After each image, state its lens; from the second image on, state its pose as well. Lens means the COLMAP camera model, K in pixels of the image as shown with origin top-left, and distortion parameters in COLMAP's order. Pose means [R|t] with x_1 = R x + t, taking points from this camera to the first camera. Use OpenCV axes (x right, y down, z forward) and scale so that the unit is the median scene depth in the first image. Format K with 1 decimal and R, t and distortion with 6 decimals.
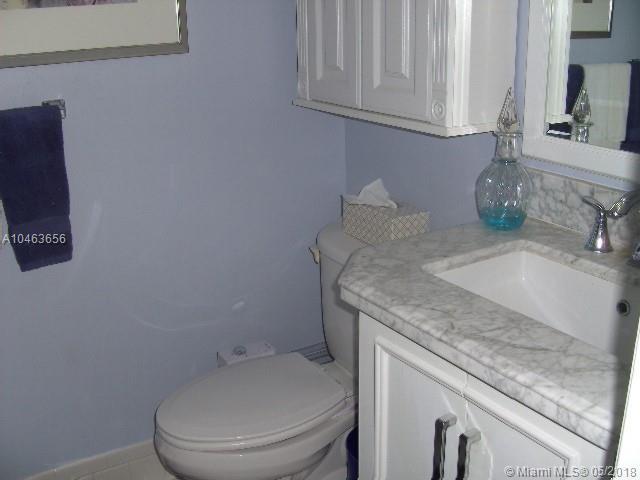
lens RADIAL K [[729.1, 0, 320.9], [0, 729.1, 253.7], [0, 0, 1]] dist [-0.235391, 0.227829]
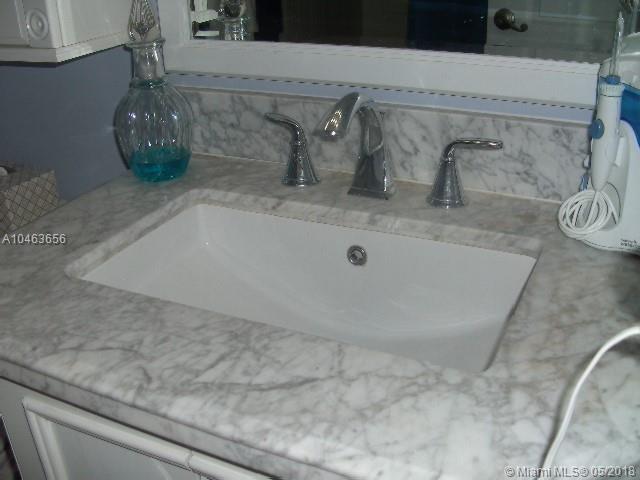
lens RADIAL K [[729.1, 0, 320.9], [0, 729.1, 253.7], [0, 0, 1]] dist [-0.235391, 0.227829]
pose [[0.855476, -0.241504, 0.458080, 0.043646], [0.190947, 0.969371, 0.154462, -0.044518], [-0.481353, -0.044669, 0.875388, 0.309669]]
